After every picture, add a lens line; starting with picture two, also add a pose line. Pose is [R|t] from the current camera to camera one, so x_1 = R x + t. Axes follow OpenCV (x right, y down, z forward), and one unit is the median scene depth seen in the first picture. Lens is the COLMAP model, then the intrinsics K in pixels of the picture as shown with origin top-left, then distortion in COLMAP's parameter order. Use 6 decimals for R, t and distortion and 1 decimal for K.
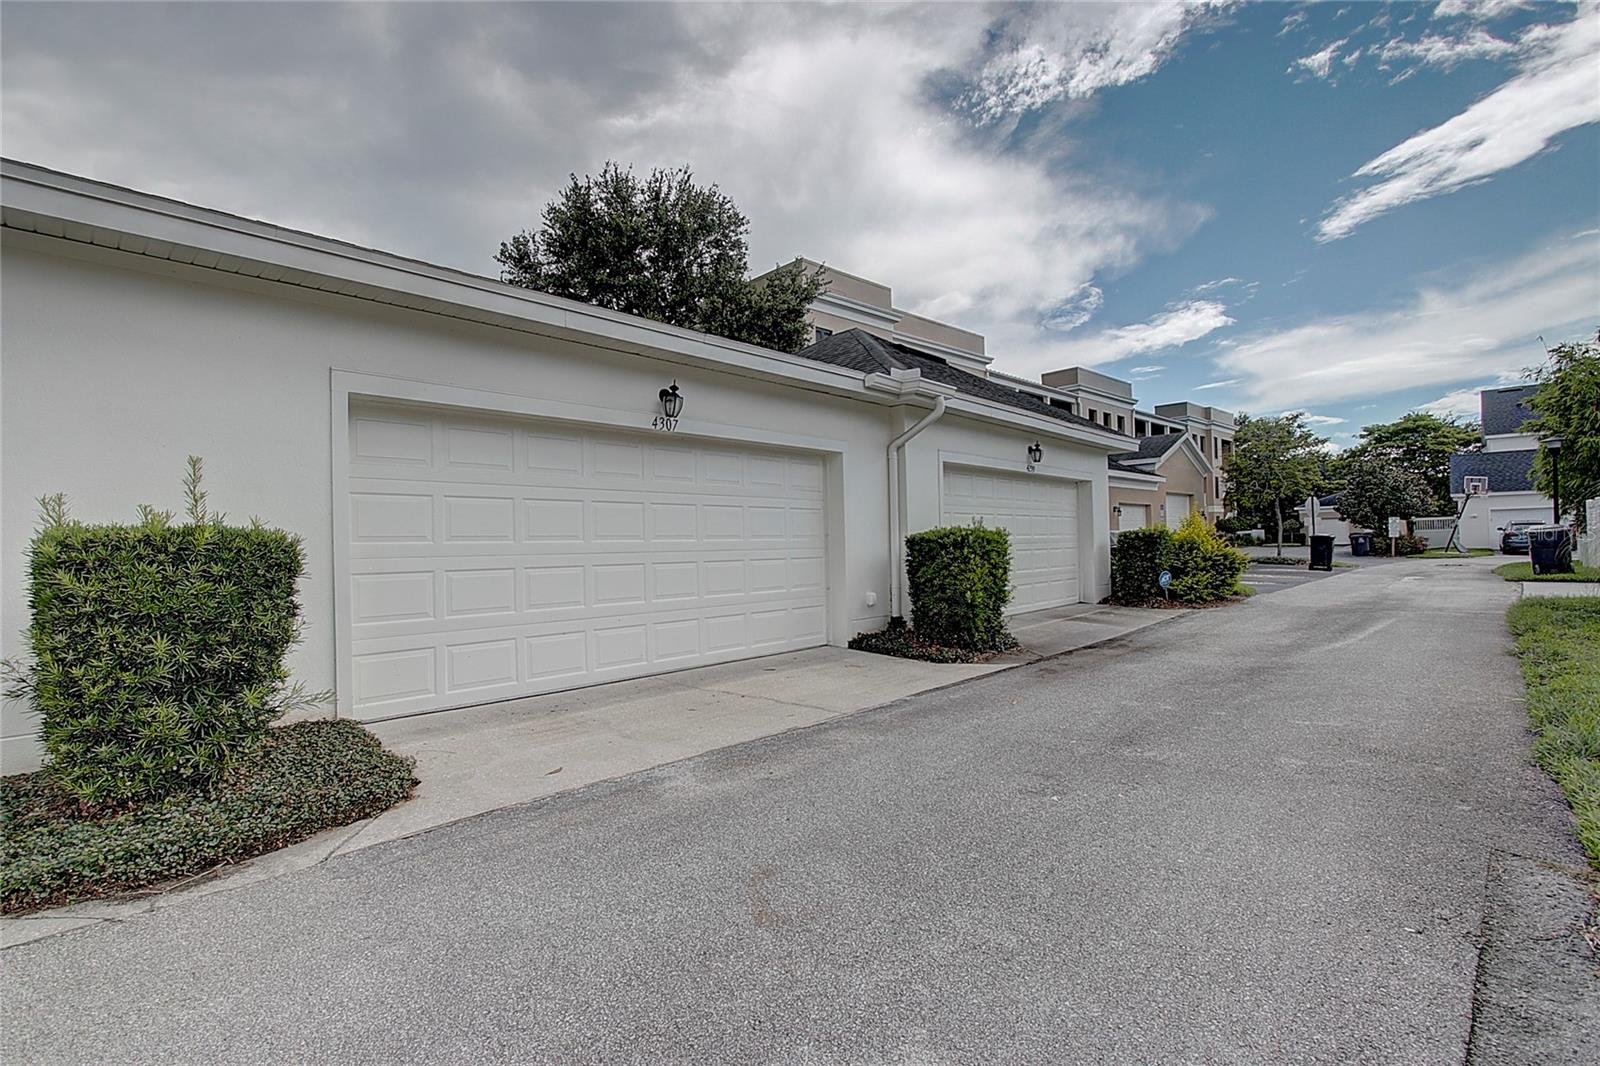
lens RADIAL K [[747.1, 0, 797.0], [0, 747.1, 535.7], [0, 0, 1]] dist [-0.015966, 0.001938]
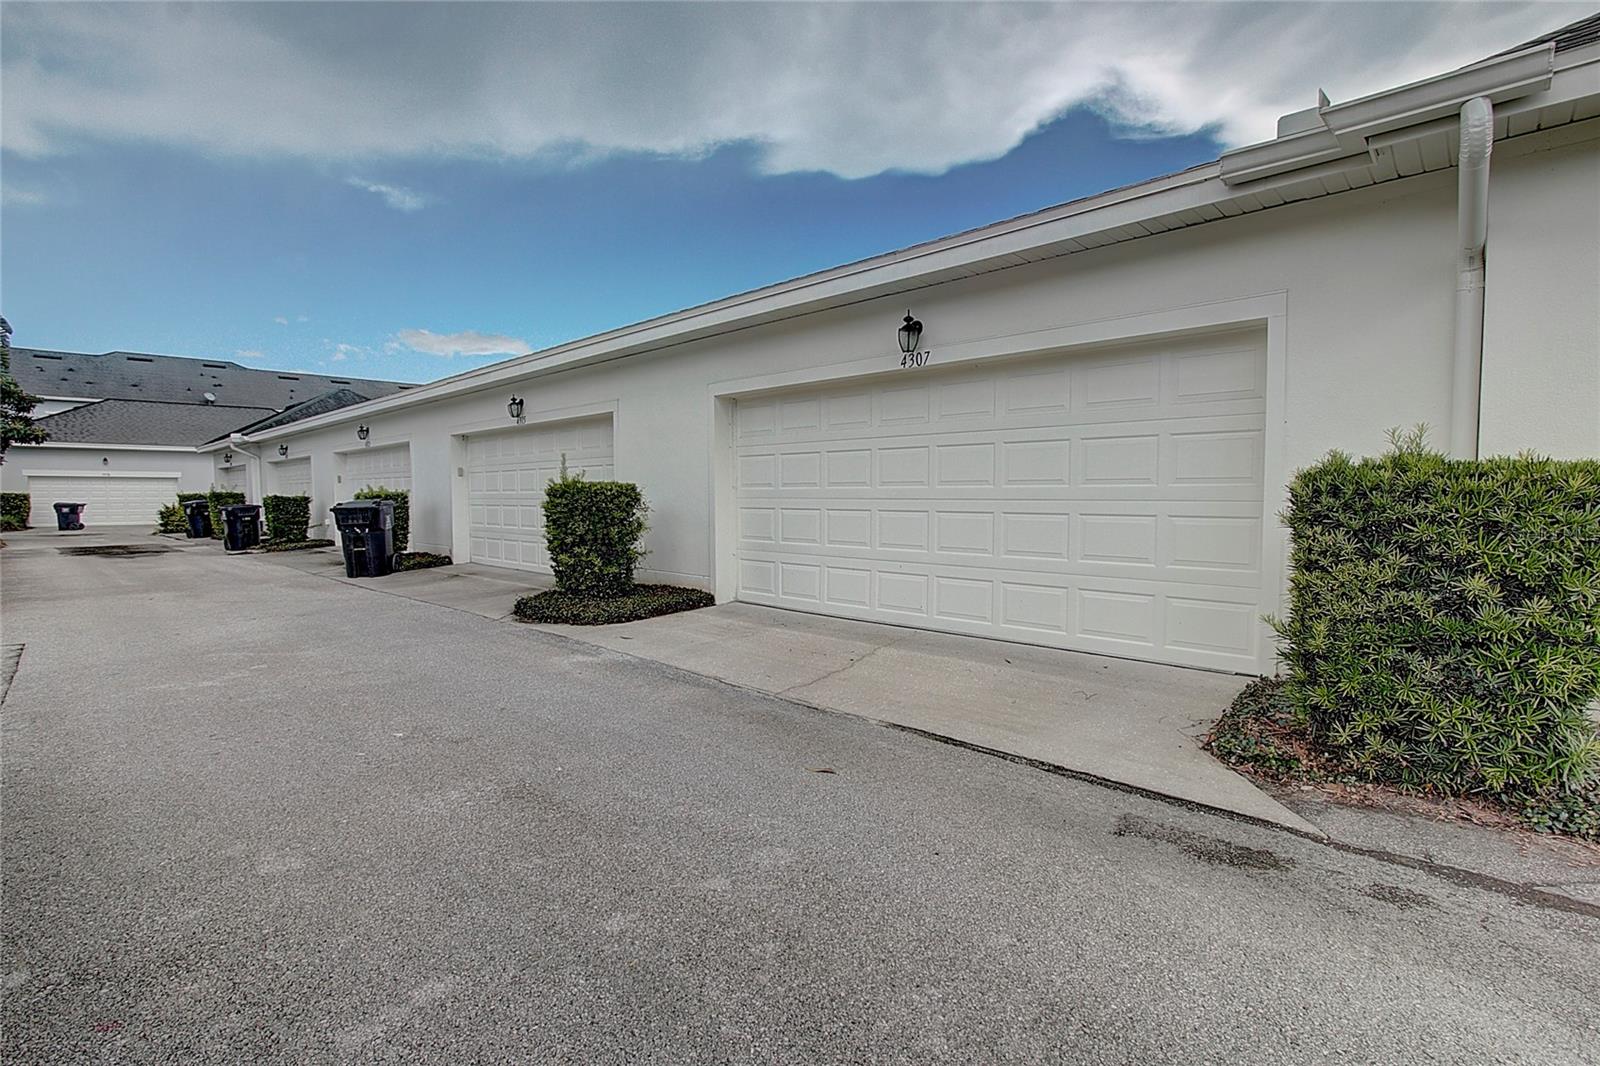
lens RADIAL K [[747.1, 0, 797.0], [0, 747.1, 535.7], [0, 0, 1]] dist [-0.015966, 0.001938]
pose [[-0.017564, 0.074329, -0.997079, 0.760390], [0.015172, 0.997138, 0.074066, -0.004505], [0.999731, -0.013827, -0.018642, 0.875056]]
